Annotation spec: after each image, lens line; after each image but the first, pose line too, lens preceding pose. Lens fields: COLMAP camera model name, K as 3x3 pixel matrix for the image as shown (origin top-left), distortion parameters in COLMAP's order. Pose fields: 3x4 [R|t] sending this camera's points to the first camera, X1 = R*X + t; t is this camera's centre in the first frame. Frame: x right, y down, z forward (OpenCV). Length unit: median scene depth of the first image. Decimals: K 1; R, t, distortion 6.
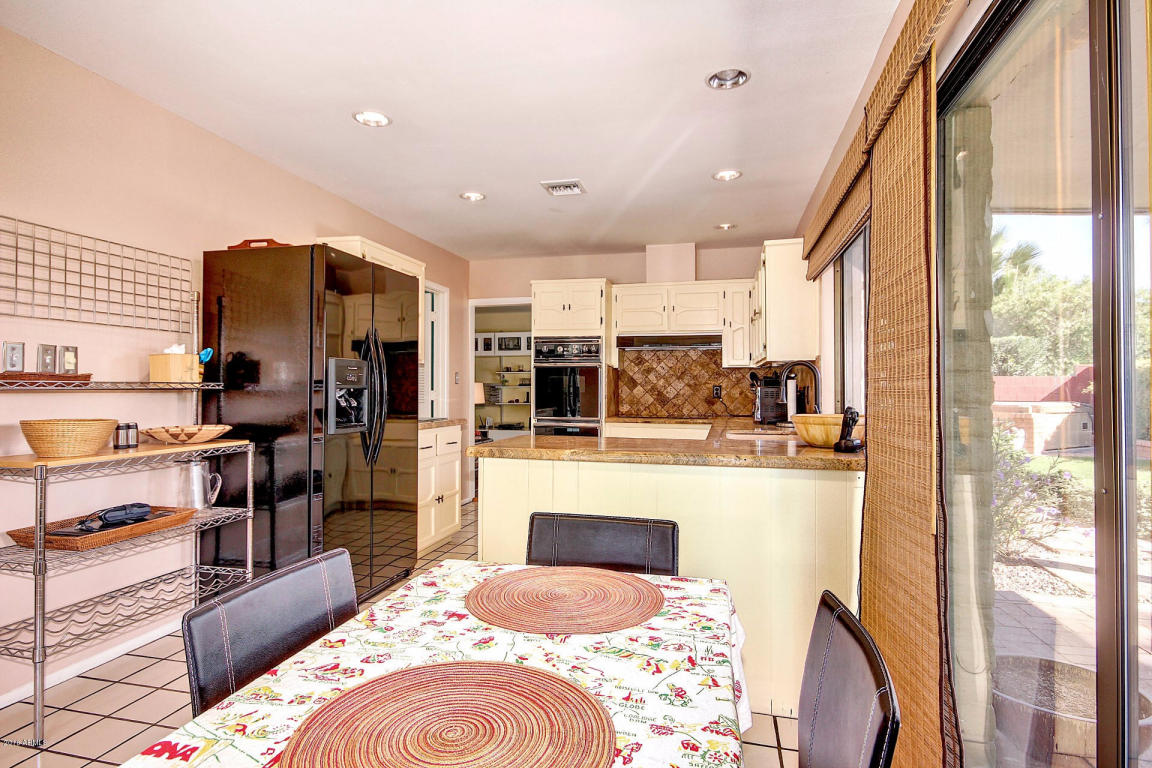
lens RADIAL K [[610.0, 0, 583.4], [0, 610.0, 378.7], [0, 0, 1]] dist [0.004504, 0.000853]
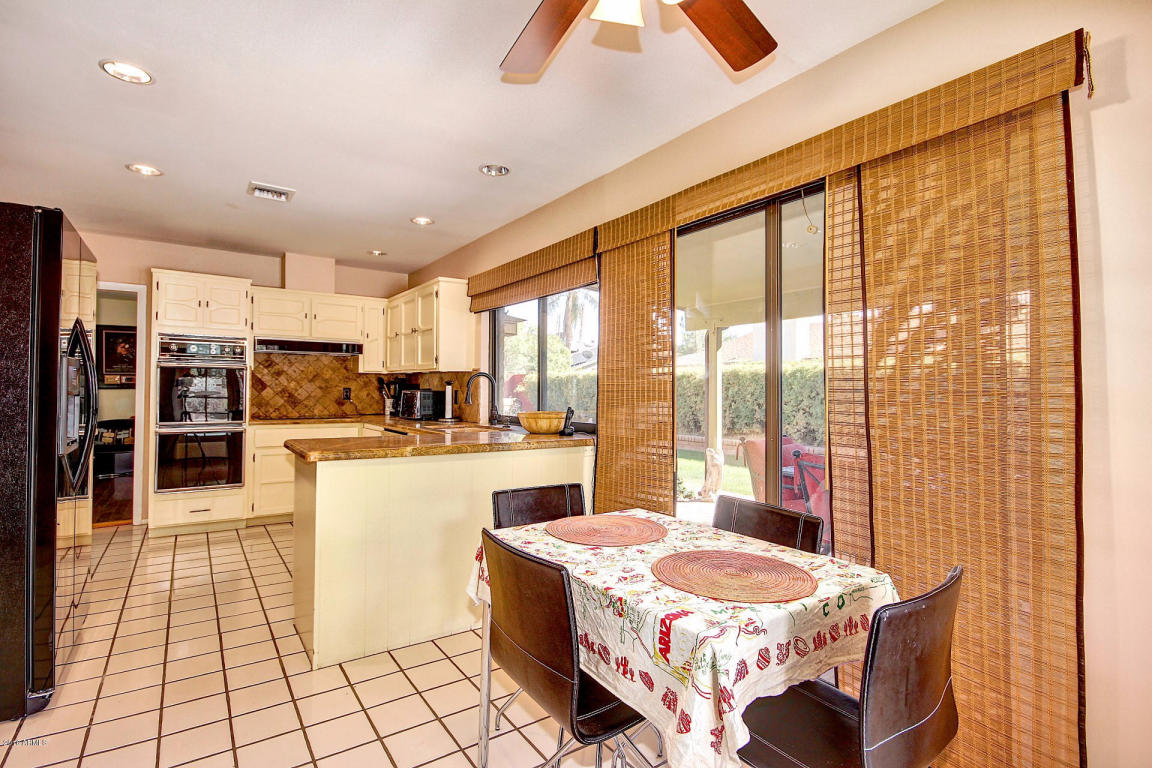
lens RADIAL K [[541.3, 0, 576.0], [0, 541.3, 384.0], [0, 0, 1]] dist [-0.020333, 0.000206]
pose [[0.665142, 0.011813, 0.746624, -0.260792], [-0.019279, 0.999813, 0.001356, -0.006538], [-0.746468, -0.015296, 0.665245, 0.025763]]
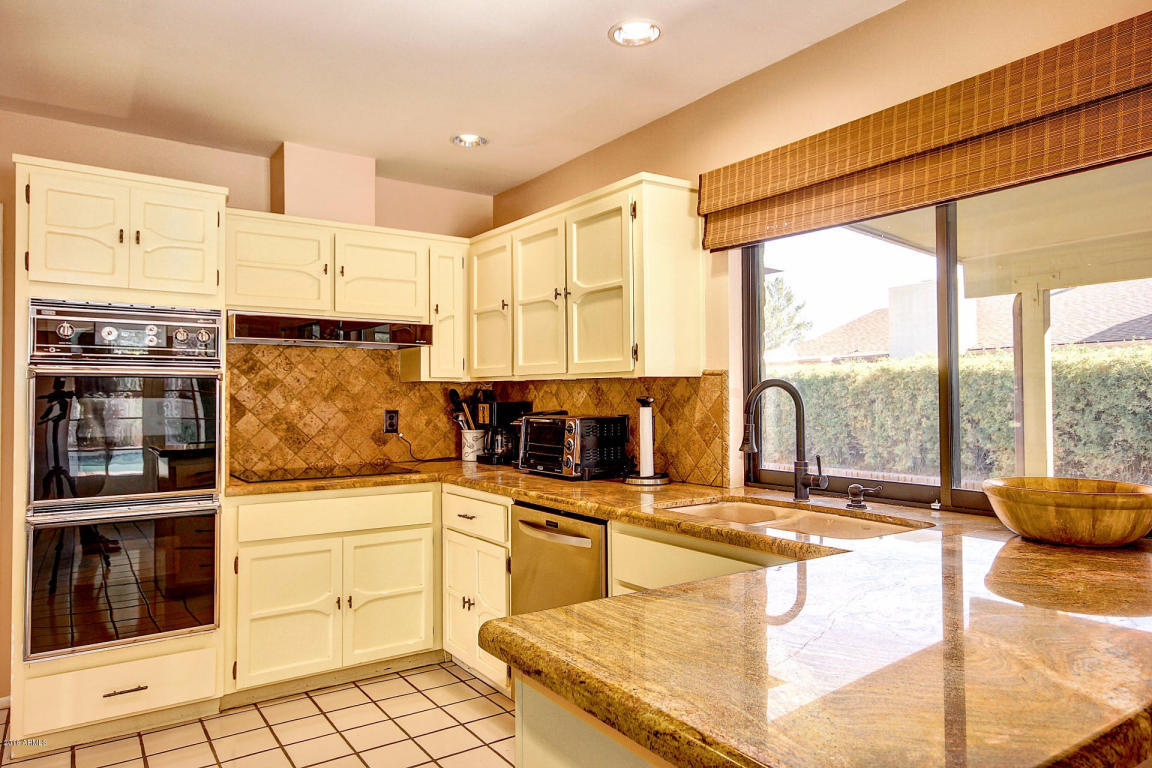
lens RADIAL K [[728.8, 0, 570.2], [0, 728.8, 386.5], [0, 0, 1]] dist [0.001700, 0.003760]
pose [[0.678424, 0.006189, 0.734644, -0.194249], [-0.007239, 0.999972, -0.001740, -0.013270], [-0.734634, -0.004138, 0.678450, 0.427104]]
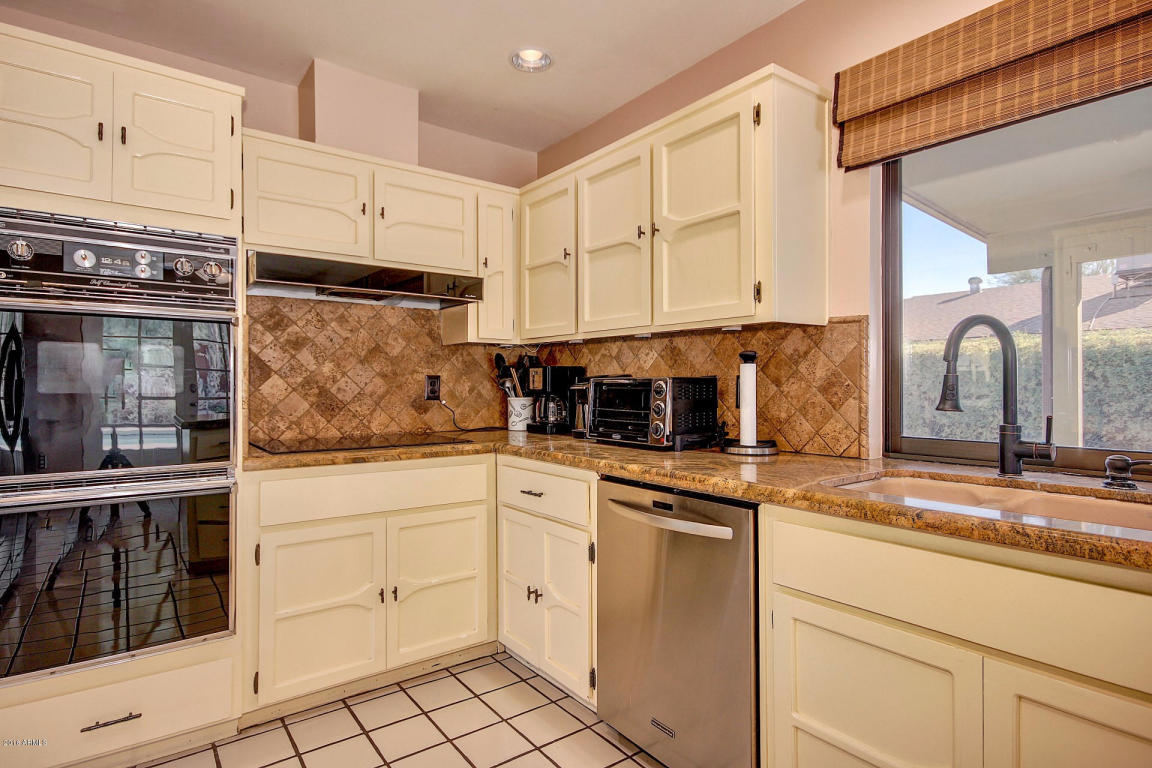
lens RADIAL K [[593.1, 0, 568.7], [0, 593.1, 384.6], [0, 0, 1]] dist [0.003532, -0.000541]
pose [[0.653132, -0.002846, 0.757239, -0.109989], [-0.010406, 0.999865, 0.012734, 0.011464], [-0.757173, -0.016197, 0.653014, 0.606116]]
